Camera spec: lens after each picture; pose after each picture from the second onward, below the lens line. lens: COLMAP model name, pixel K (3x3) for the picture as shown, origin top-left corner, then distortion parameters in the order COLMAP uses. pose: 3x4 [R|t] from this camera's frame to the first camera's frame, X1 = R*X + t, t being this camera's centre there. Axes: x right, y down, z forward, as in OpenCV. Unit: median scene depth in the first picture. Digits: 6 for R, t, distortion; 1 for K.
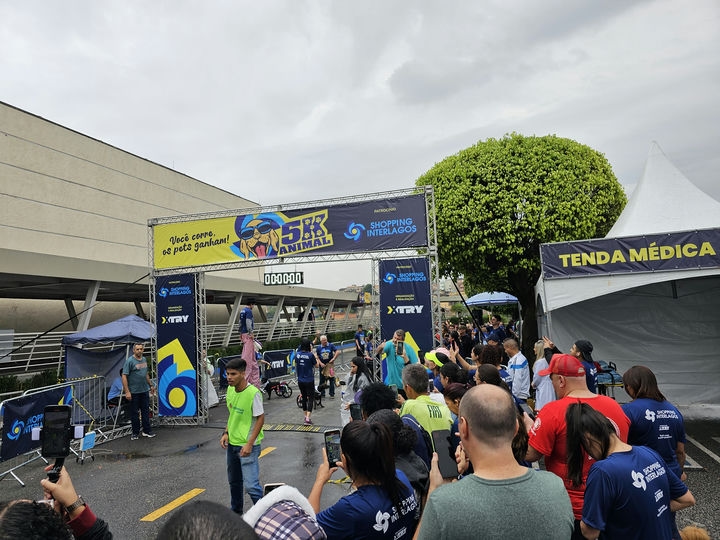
lens RADIAL K [[500.9, 0, 370.1], [0, 500.9, 269.9], [0, 0, 1]] dist [0.028367, -0.004787]
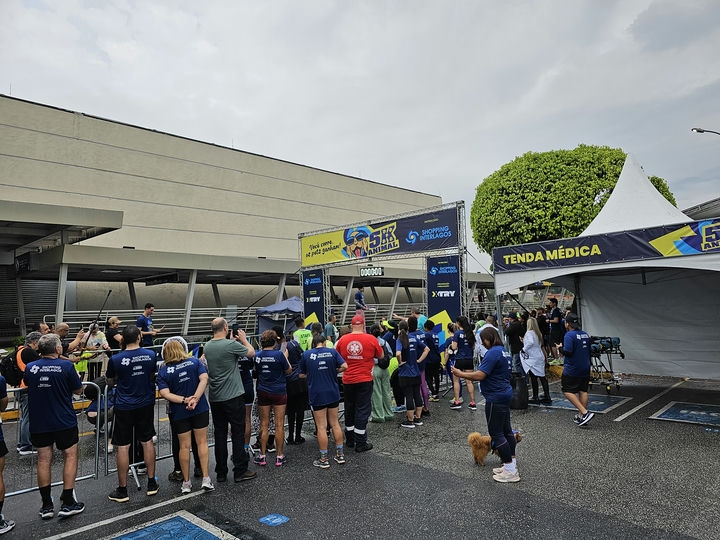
lens RADIAL K [[500.9, 0, 370.1], [0, 500.9, 269.9], [0, 0, 1]] dist [0.028367, -0.004787]
pose [[0.899364, -0.019830, -0.436751, 0.464137], [0.036962, 0.998843, 0.030761, -0.033548], [0.435636, -0.043808, 0.899056, -0.300283]]
